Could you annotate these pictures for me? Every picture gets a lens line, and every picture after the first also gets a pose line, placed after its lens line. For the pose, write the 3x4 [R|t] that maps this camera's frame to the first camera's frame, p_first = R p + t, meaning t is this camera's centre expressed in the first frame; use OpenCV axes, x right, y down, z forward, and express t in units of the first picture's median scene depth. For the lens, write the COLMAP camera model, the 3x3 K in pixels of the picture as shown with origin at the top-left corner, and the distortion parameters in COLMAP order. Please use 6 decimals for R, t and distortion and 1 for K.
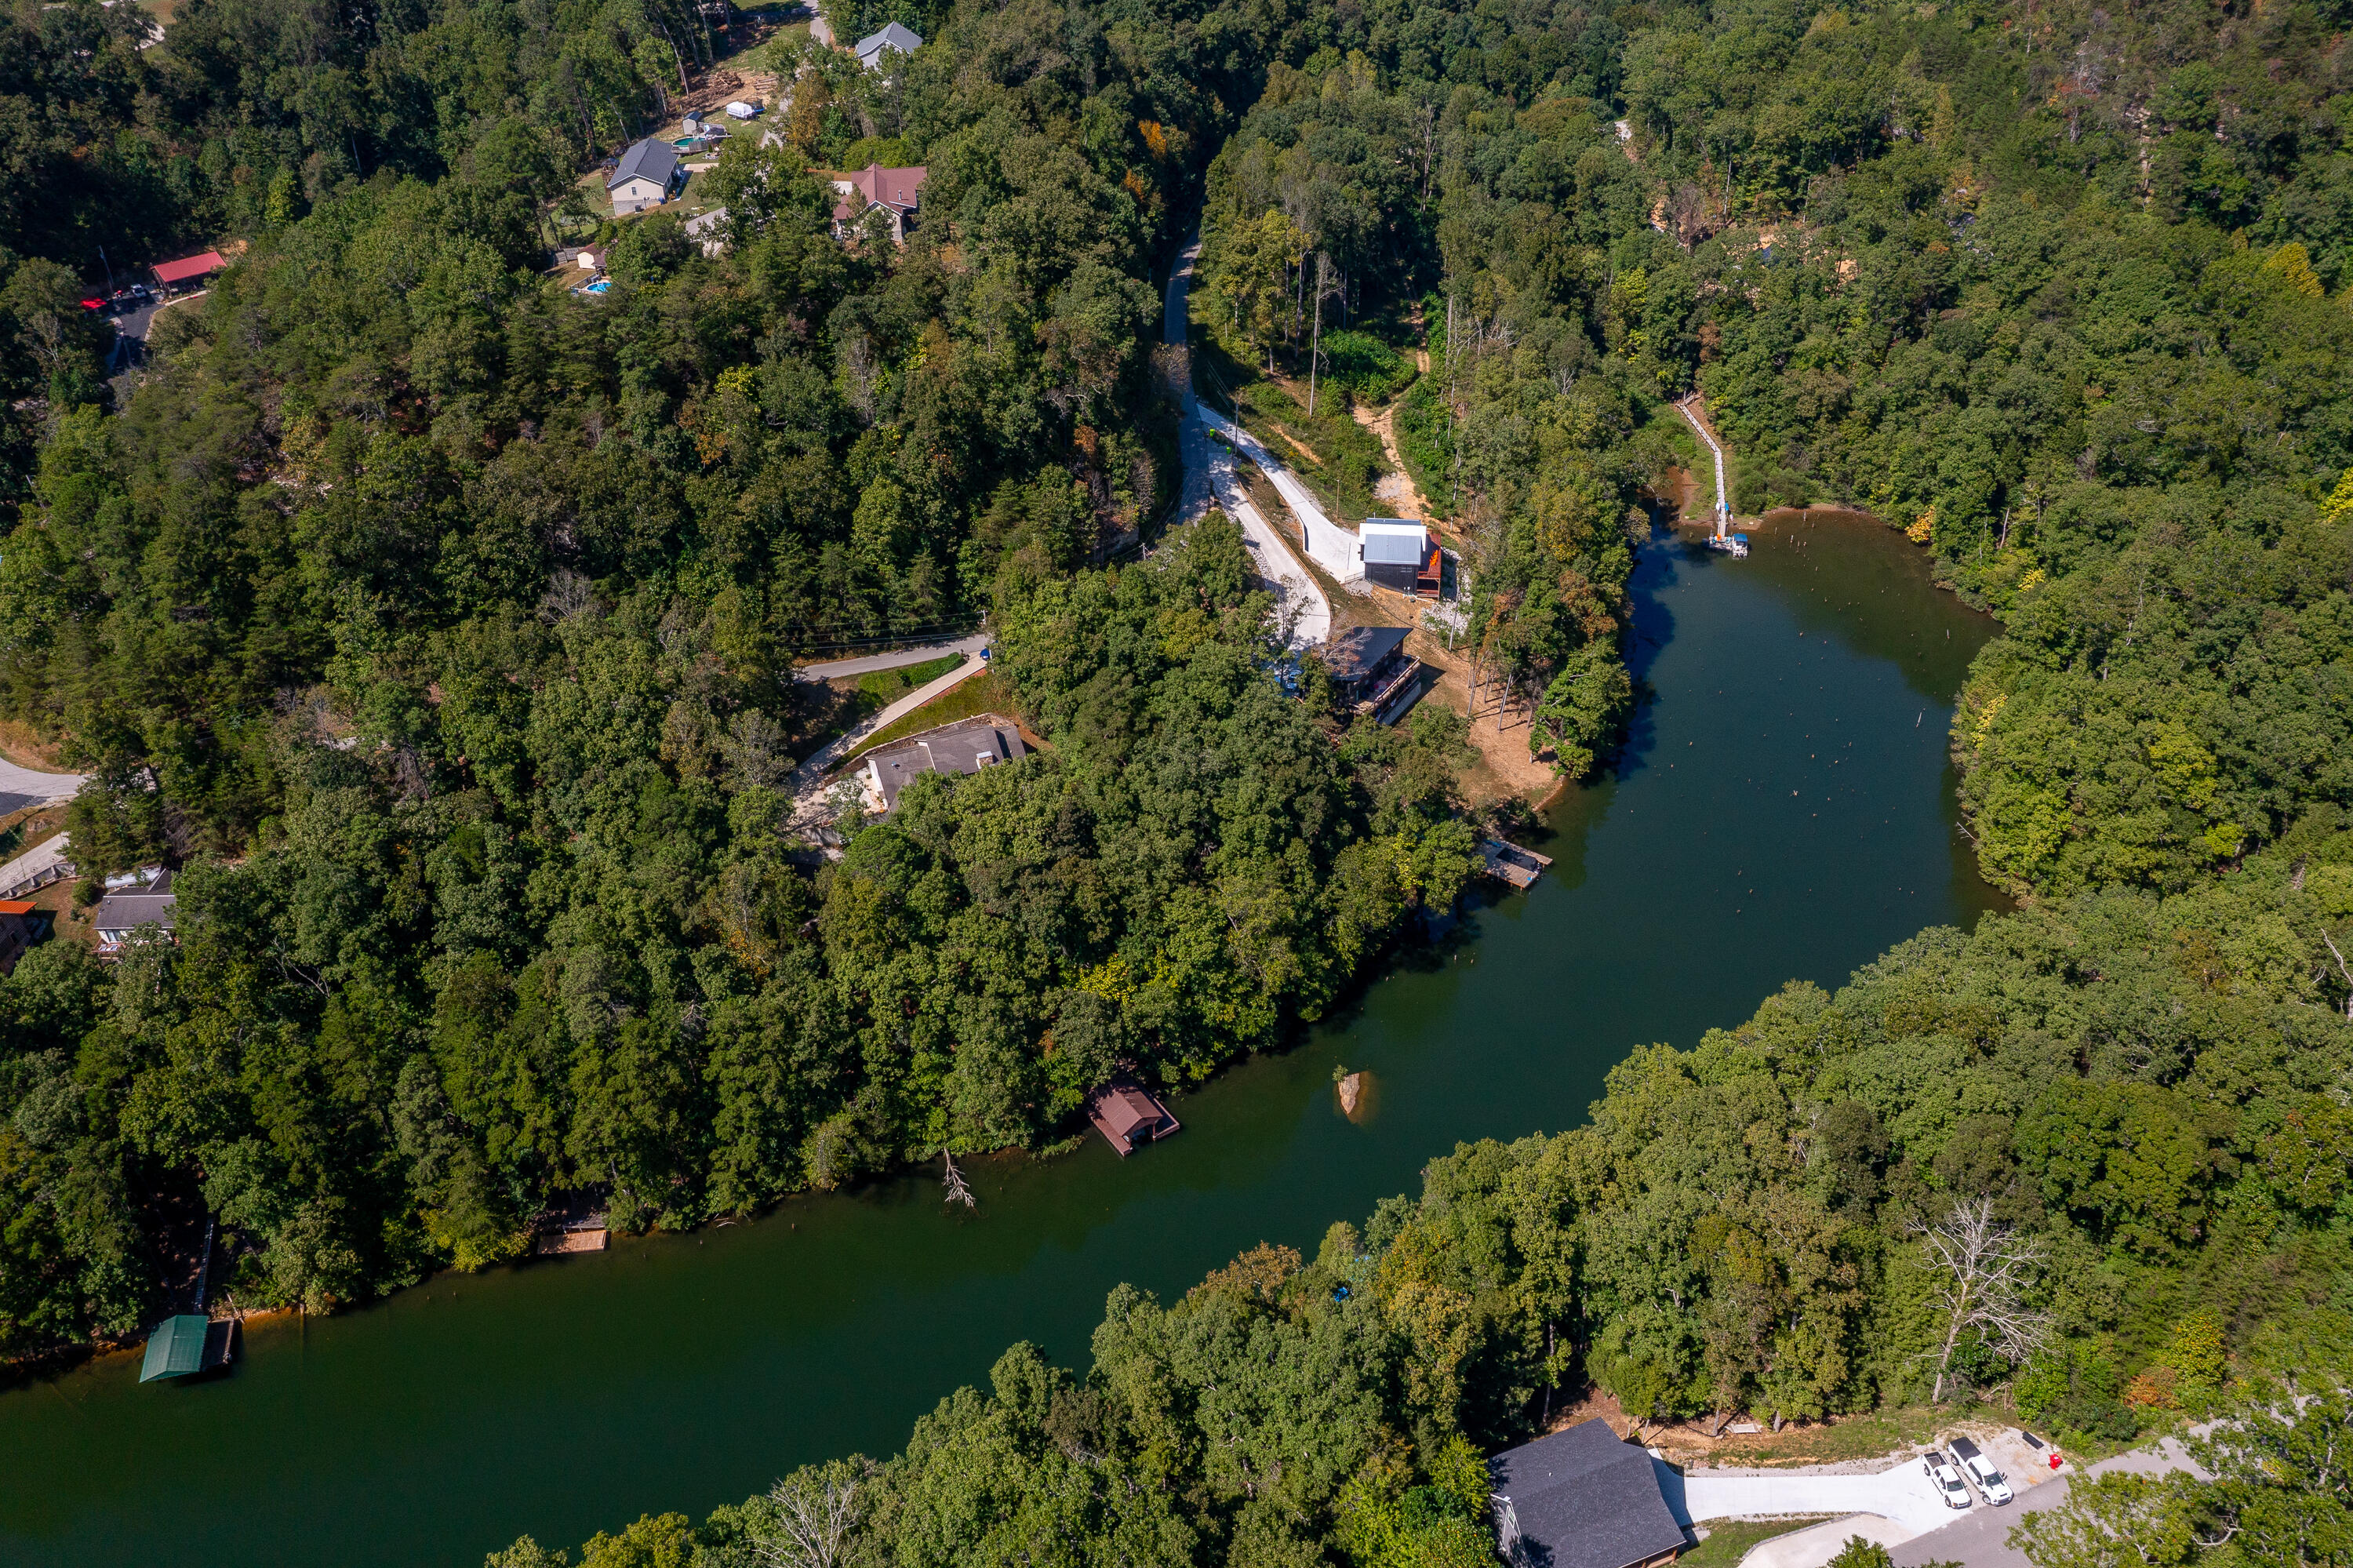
lens RADIAL K [[1876.8, 0, 1189.7], [0, 1876.8, 777.2], [0, 0, 1]] dist [-0.014722, 0.000696]
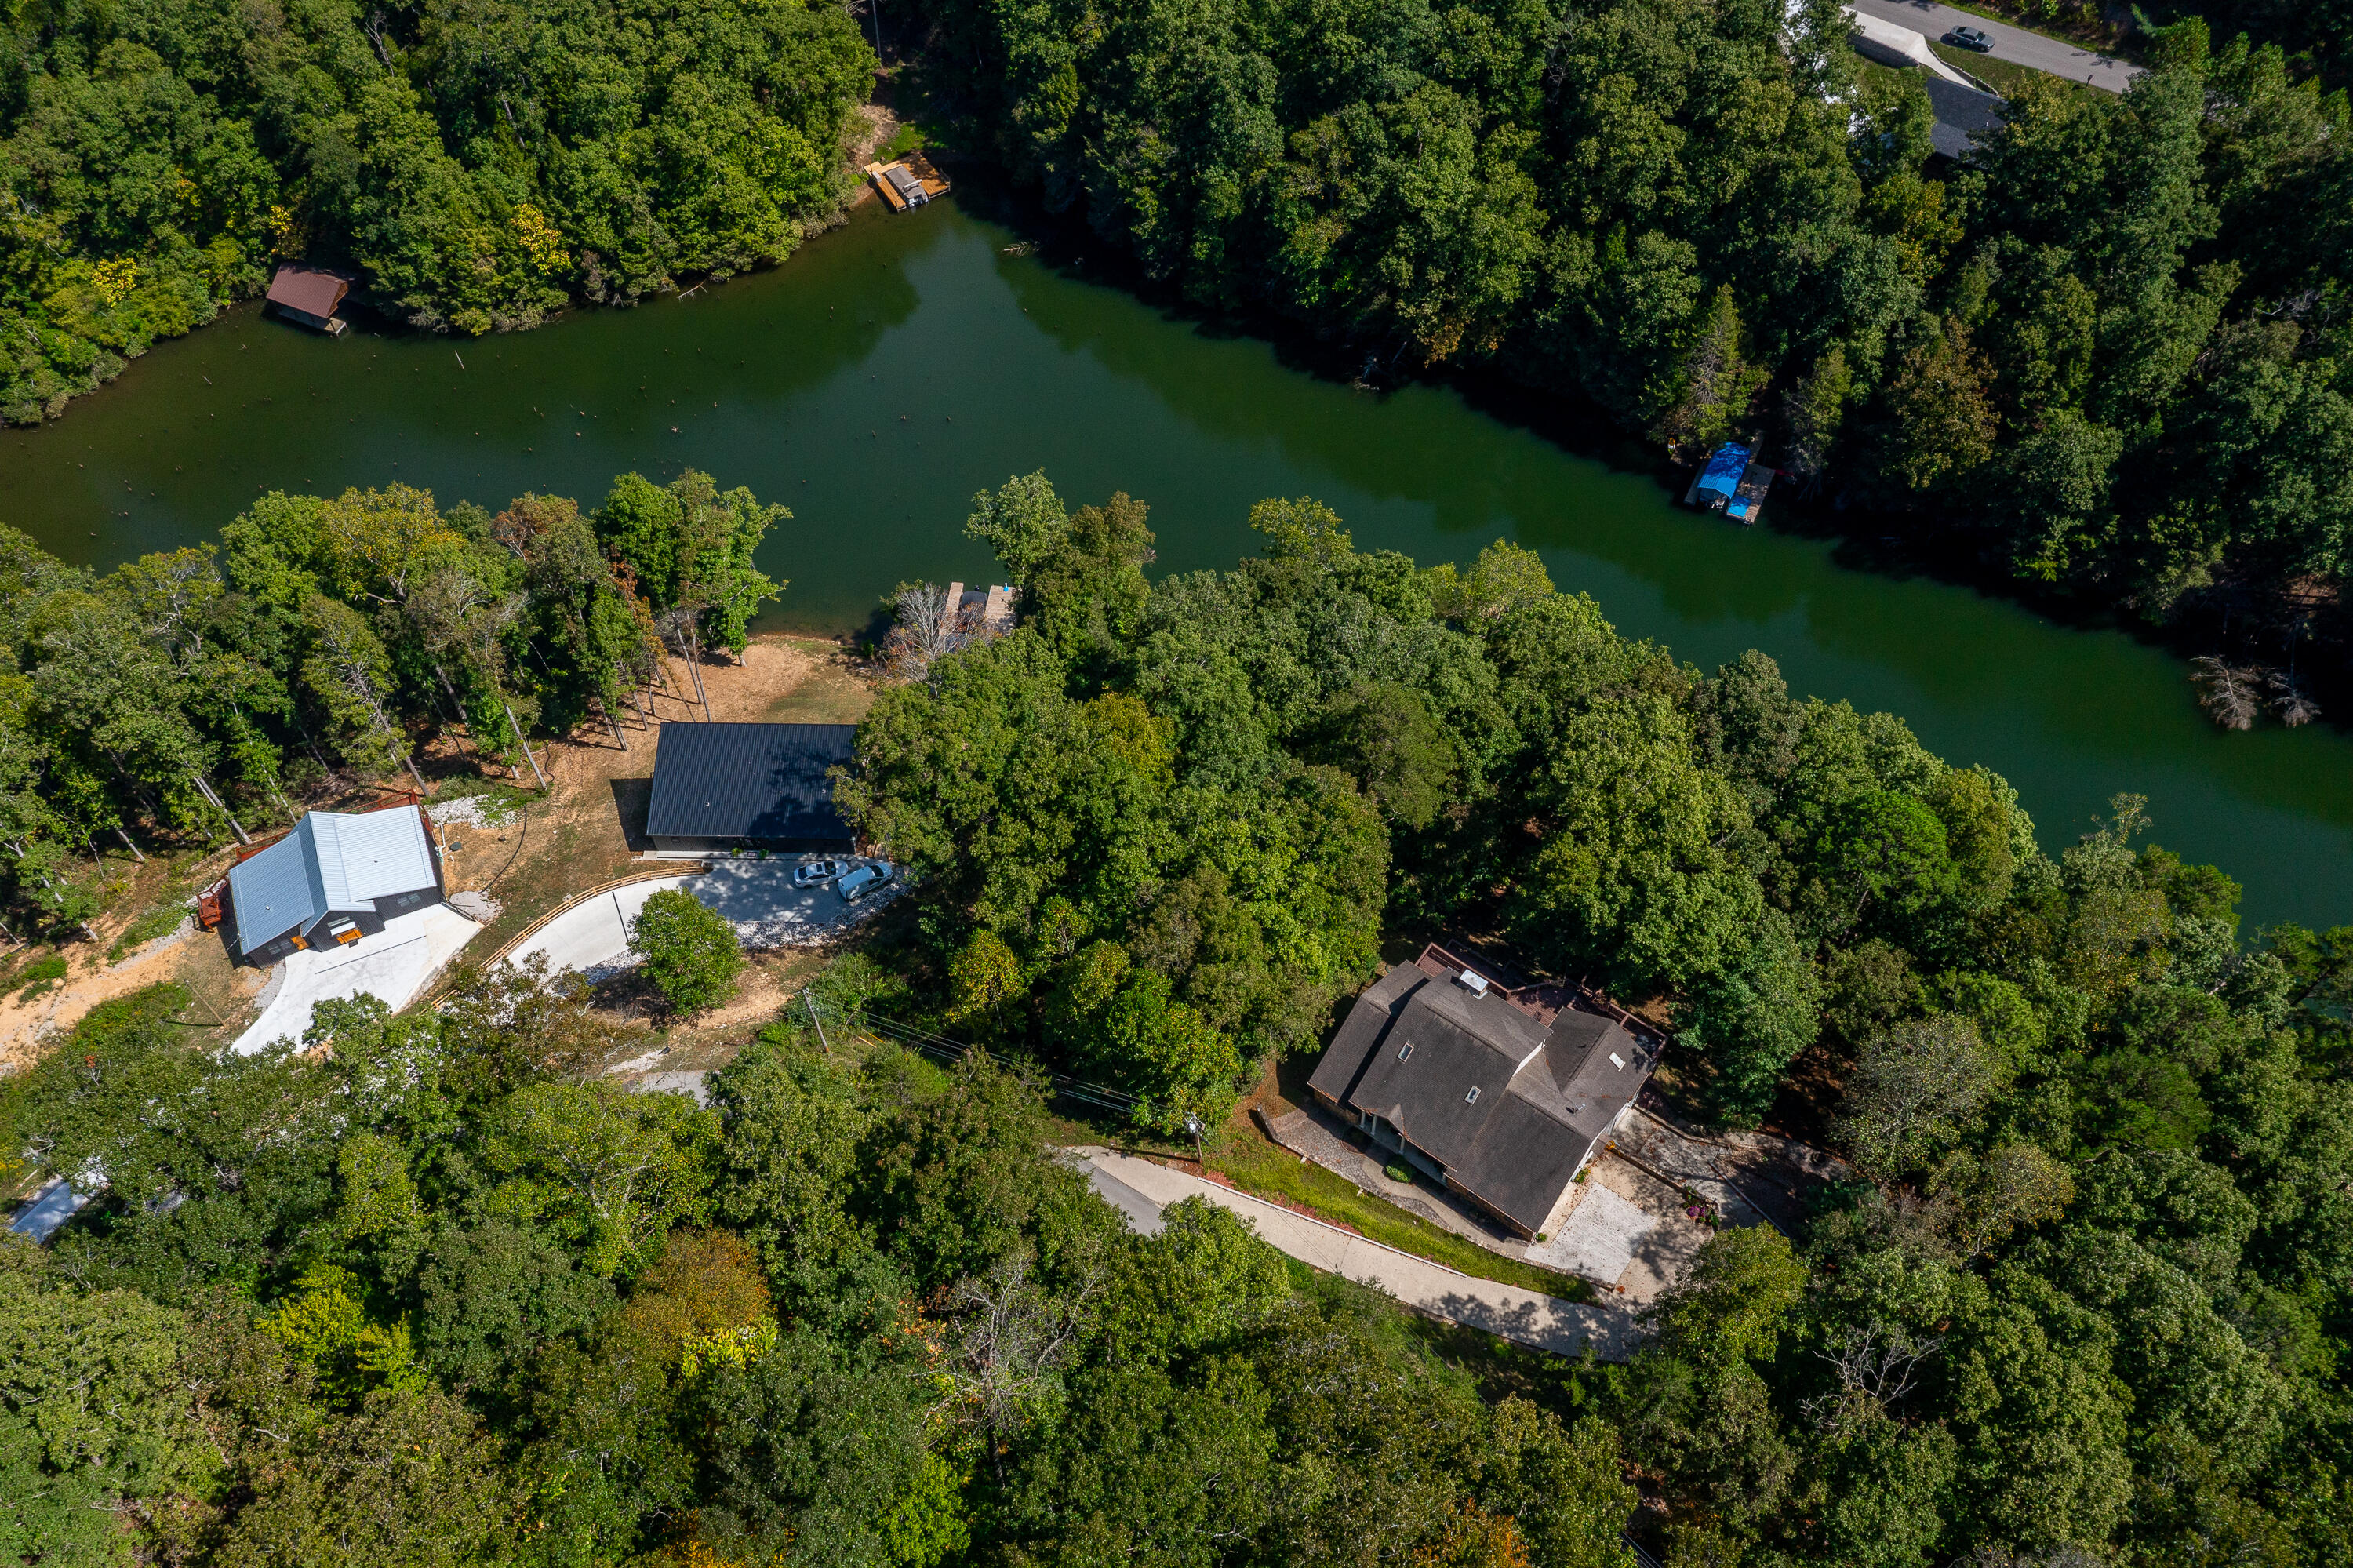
lens RADIAL K [[1876.8, 0, 1170.6], [0, 1876.8, 789.2], [0, 0, 1]] dist [-0.014722, 0.000696]
pose [[-0.501407, -0.675095, 0.541145, -0.304143], [0.527294, 0.257445, 0.809743, -0.486922], [-0.685969, 0.691353, 0.226889, 0.819711]]
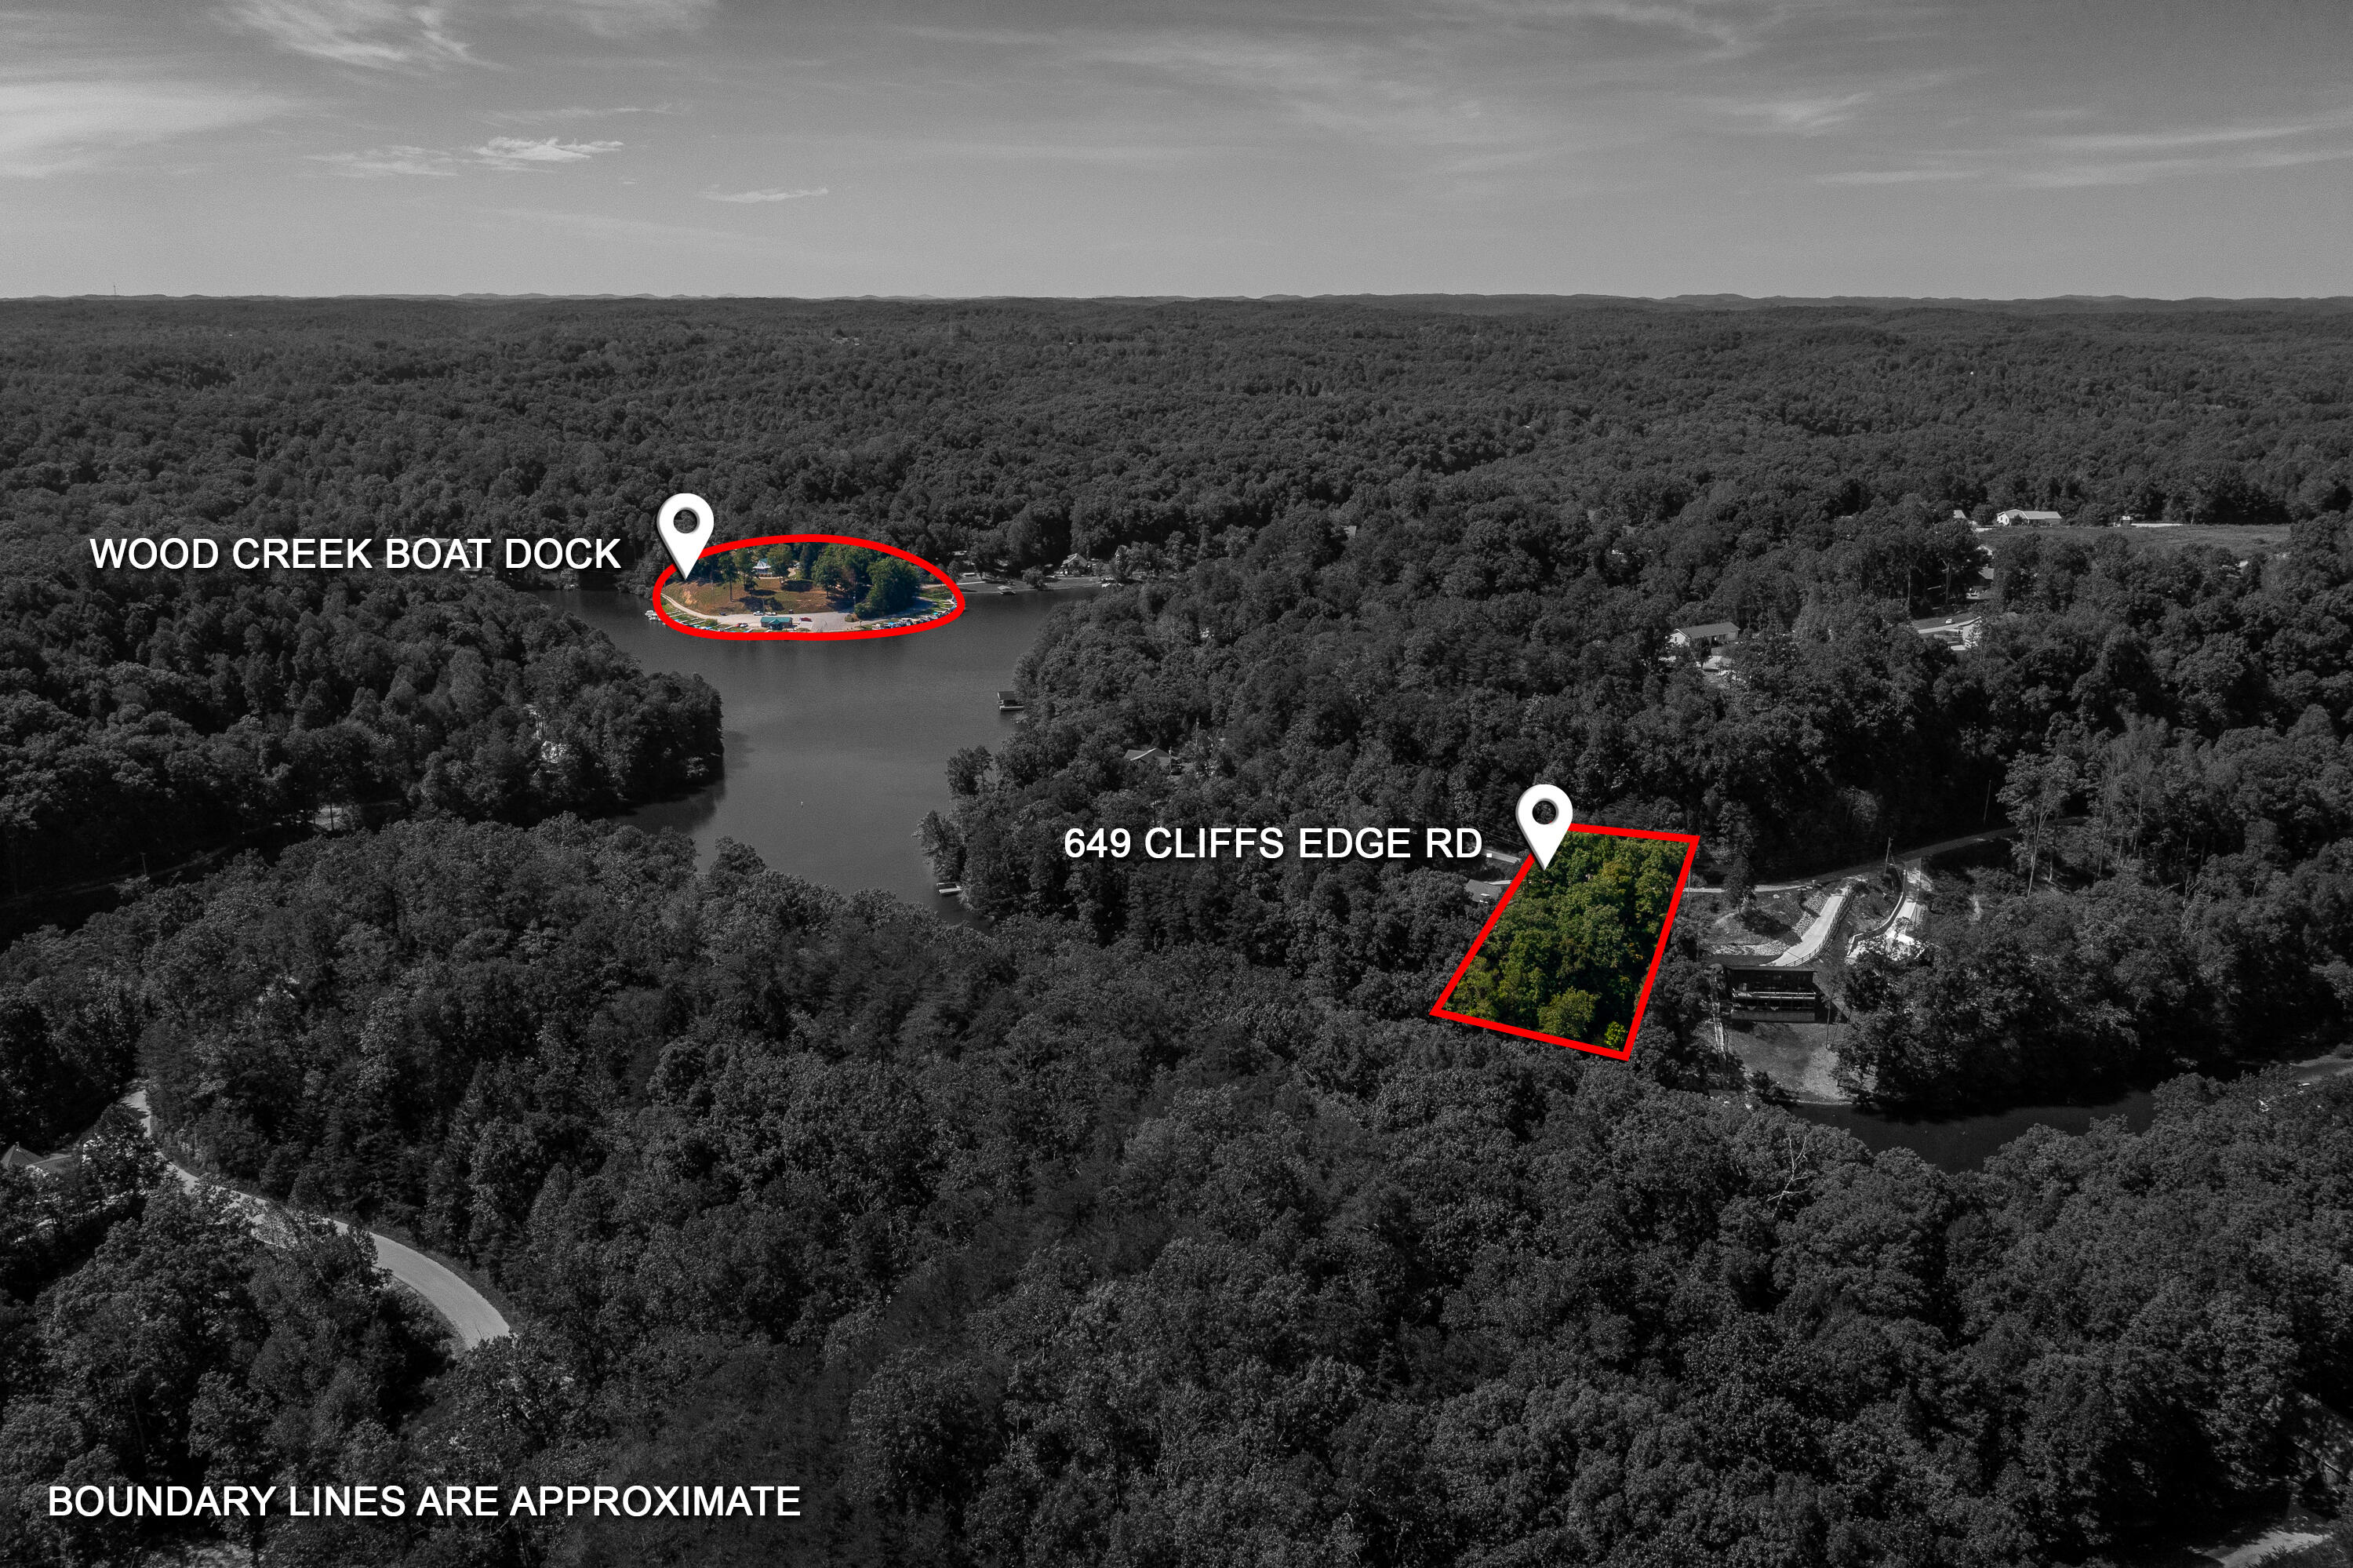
lens RADIAL K [[1876.8, 0, 1174.9], [0, 1876.8, 783.3], [0, 0, 1]] dist [-0.014722, 0.000696]
pose [[0.489229, 0.242375, -0.837800, 1.098109], [-0.503063, 0.863126, -0.044059, 0.111351], [0.712448, 0.443022, 0.544196, -0.195517]]
